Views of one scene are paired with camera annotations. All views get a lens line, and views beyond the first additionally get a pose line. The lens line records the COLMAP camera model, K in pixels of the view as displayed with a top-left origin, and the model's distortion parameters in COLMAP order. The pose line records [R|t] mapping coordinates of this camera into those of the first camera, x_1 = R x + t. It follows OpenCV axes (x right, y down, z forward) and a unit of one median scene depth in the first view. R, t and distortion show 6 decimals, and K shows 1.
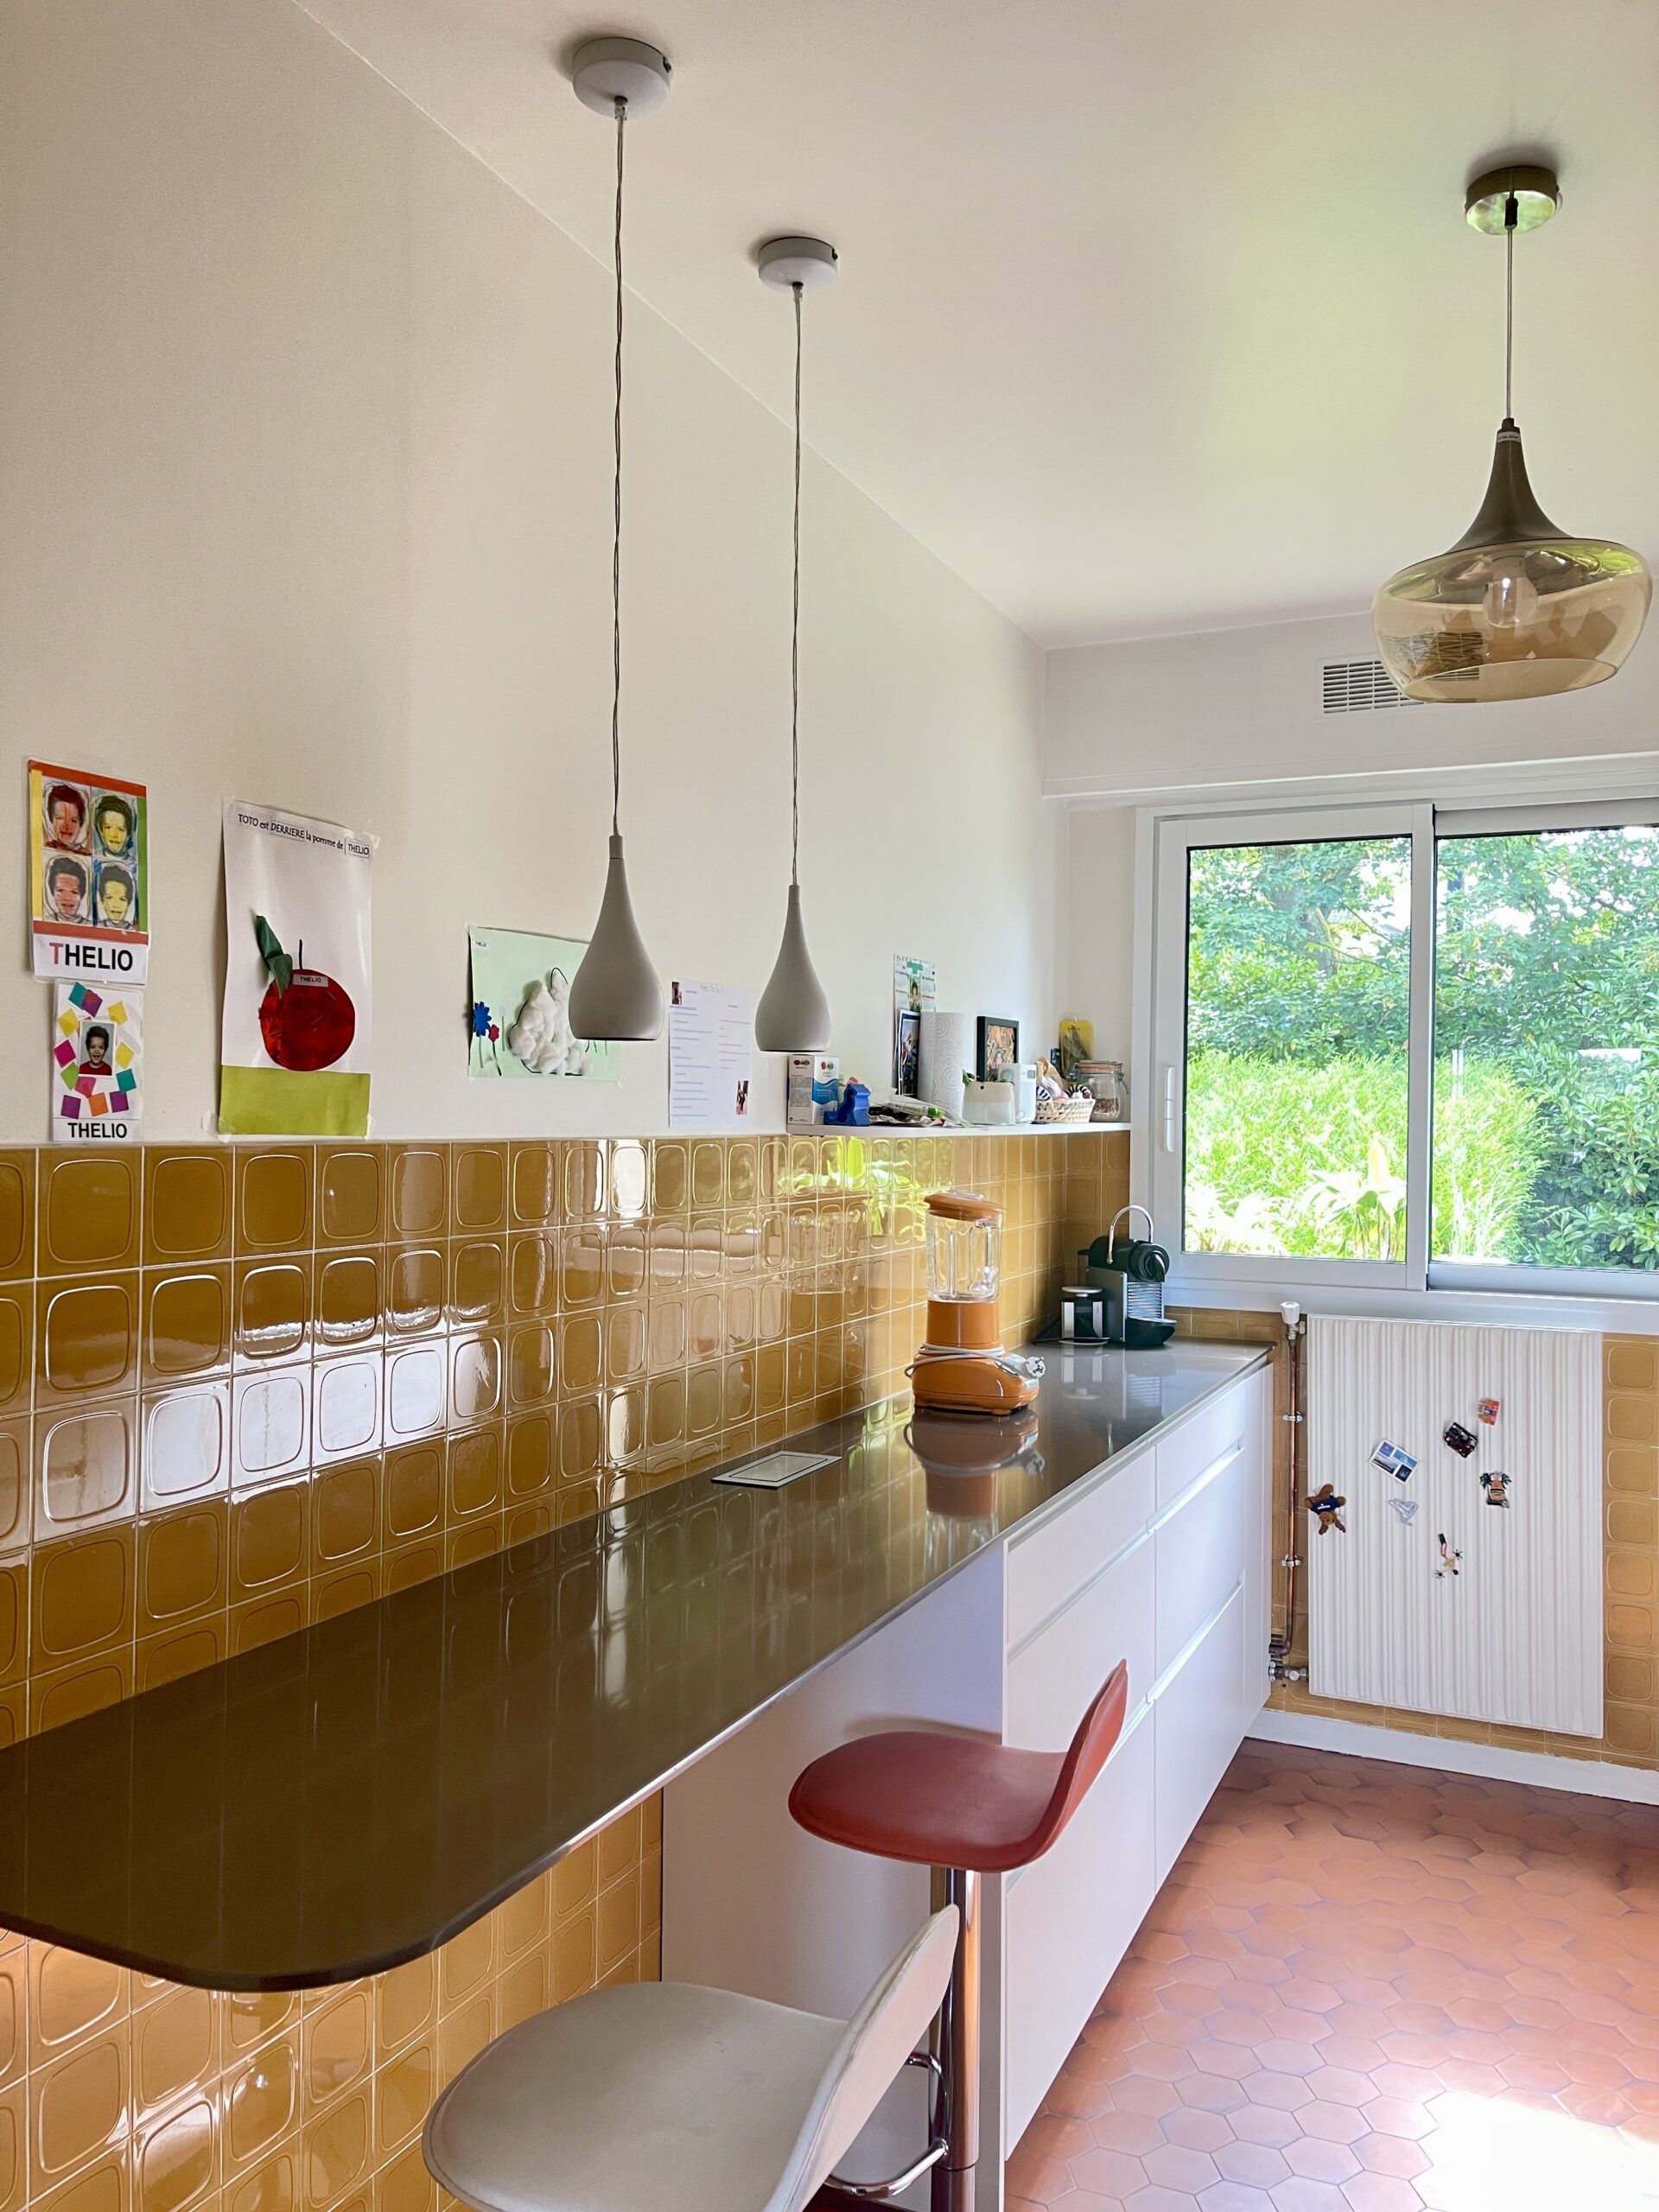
lens RADIAL K [[1687.9, 0, 835.0], [0, 1687.9, 1137.1], [0, 0, 1]] dist [0.059437, -0.060889]
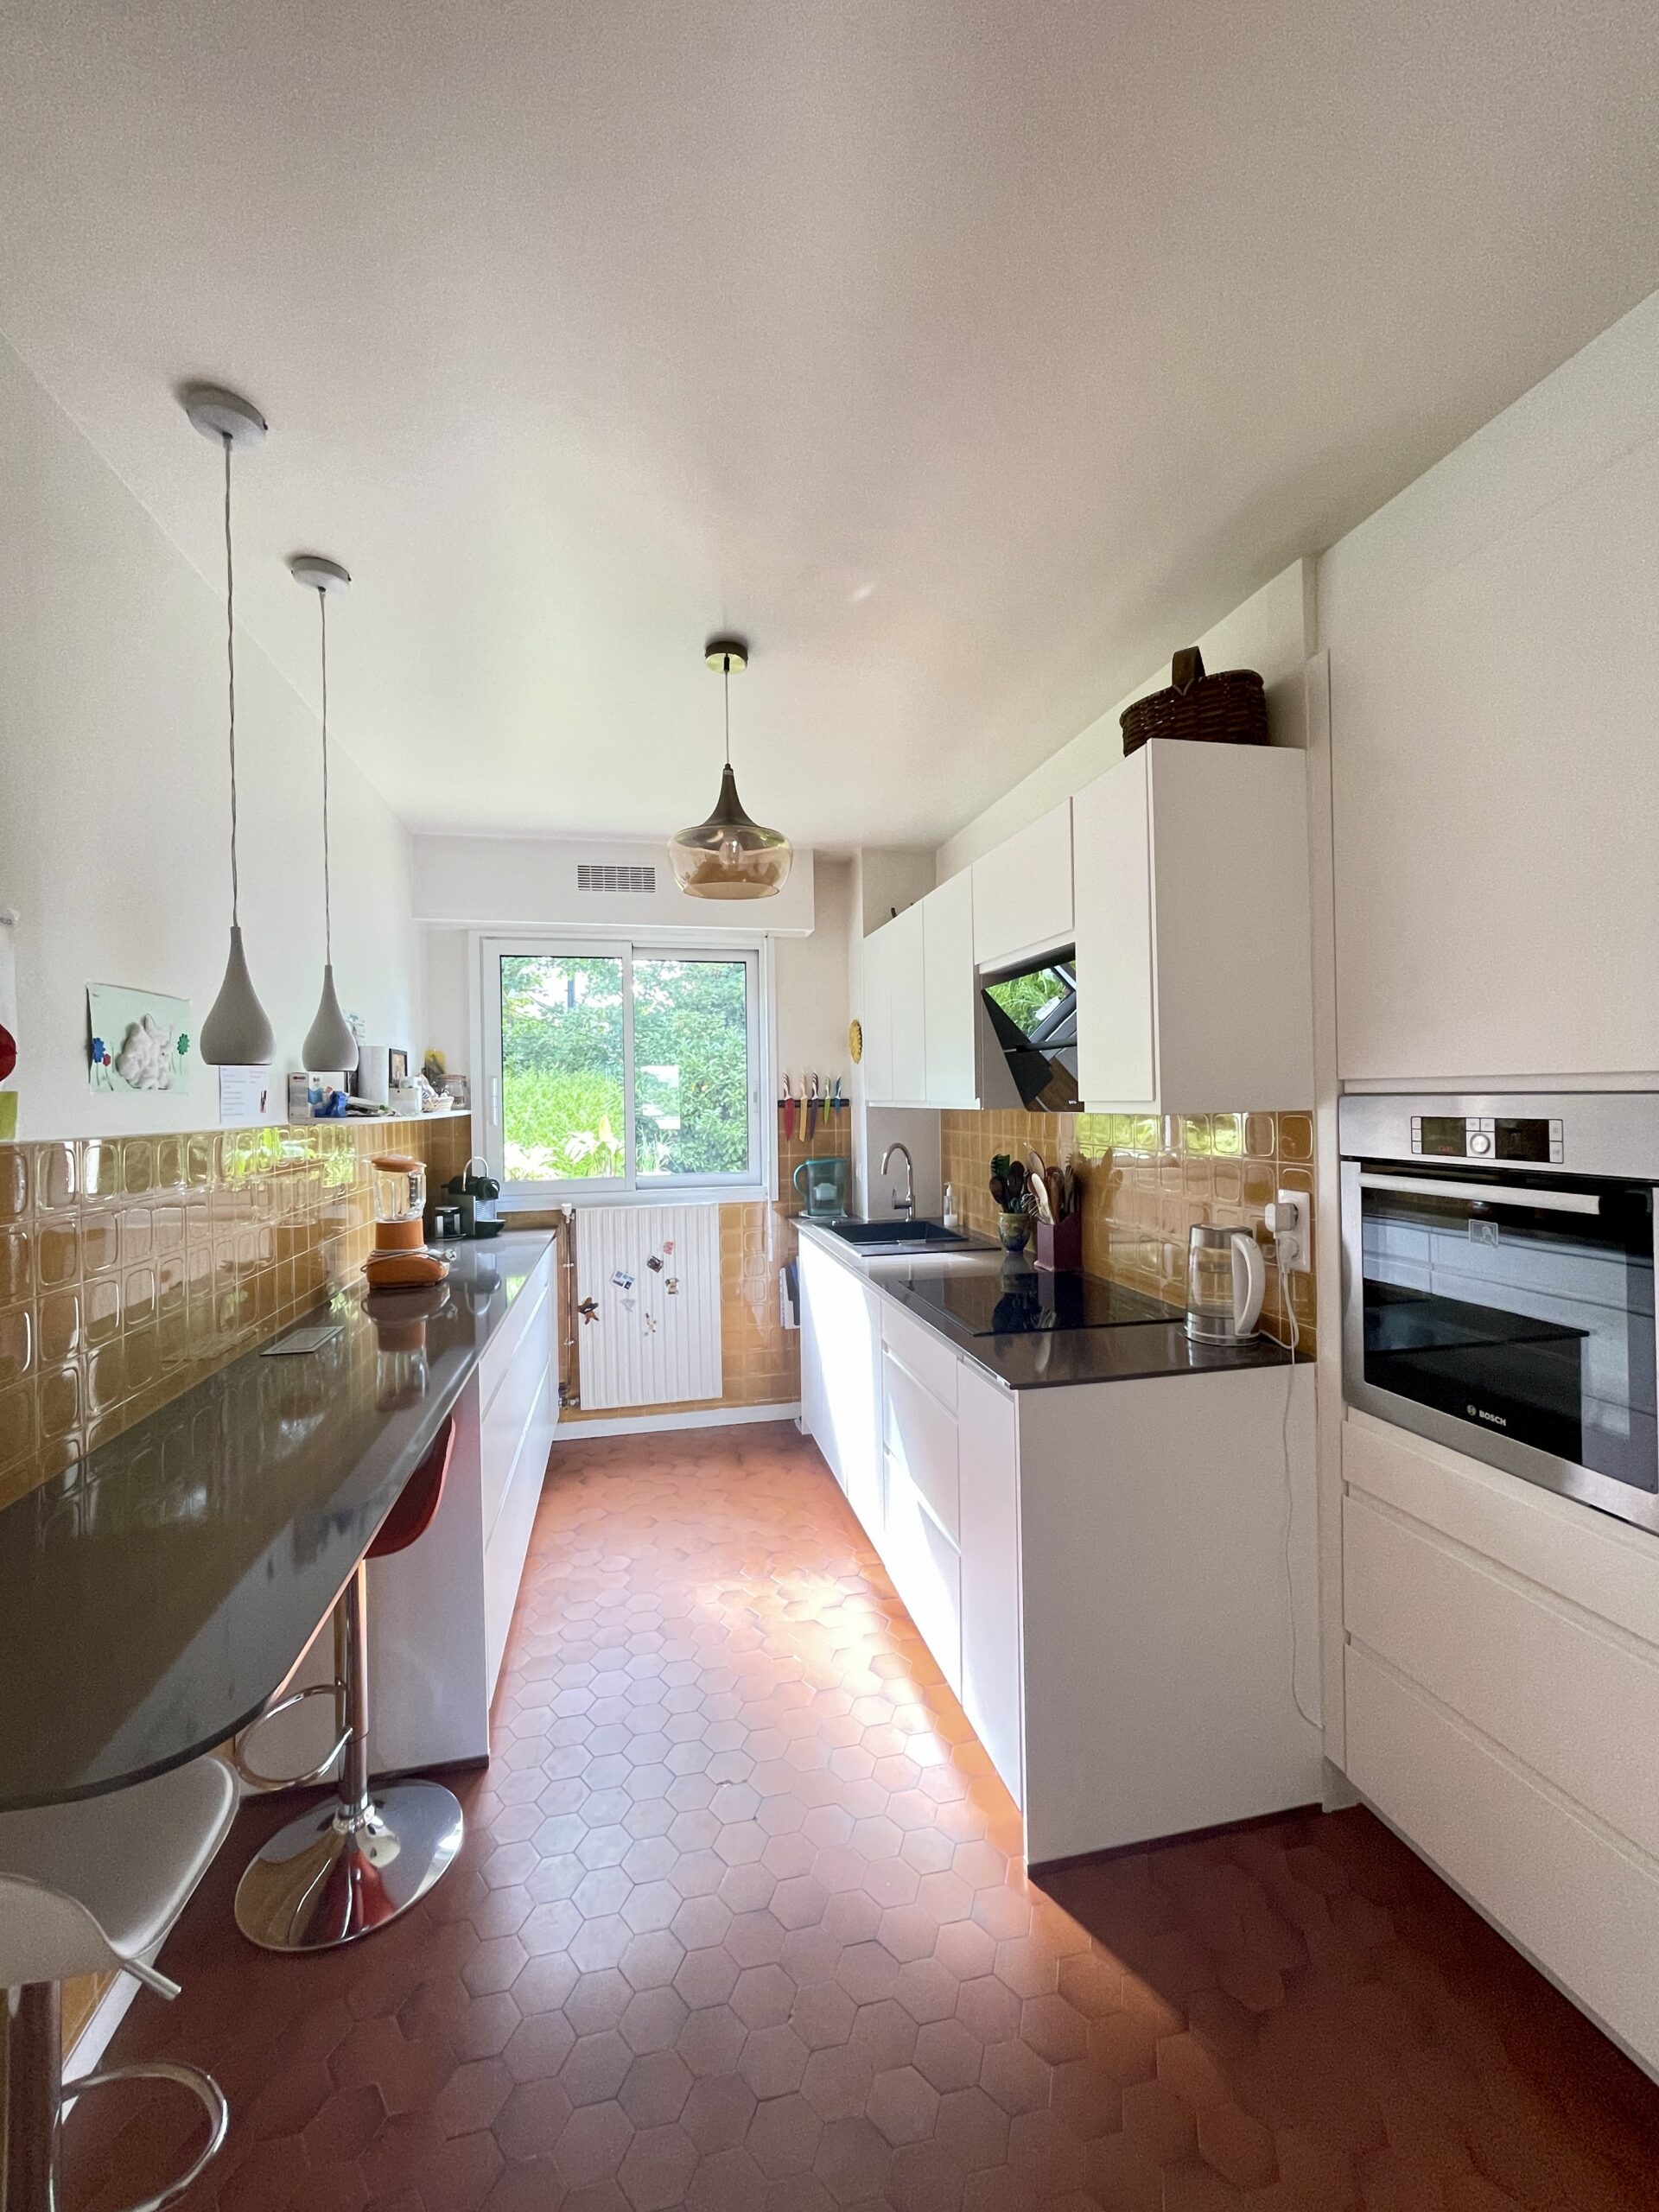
lens RADIAL K [[903.1, 0, 829.5], [0, 903.1, 1106.0], [0, 0, 1]] dist [0.001805, 0.000035]
pose [[0.800553, -0.030275, 0.598497, -0.098821], [0.034856, 0.999385, 0.003930, -0.003646], [-0.598248, 0.017715, 0.801115, 0.032727]]
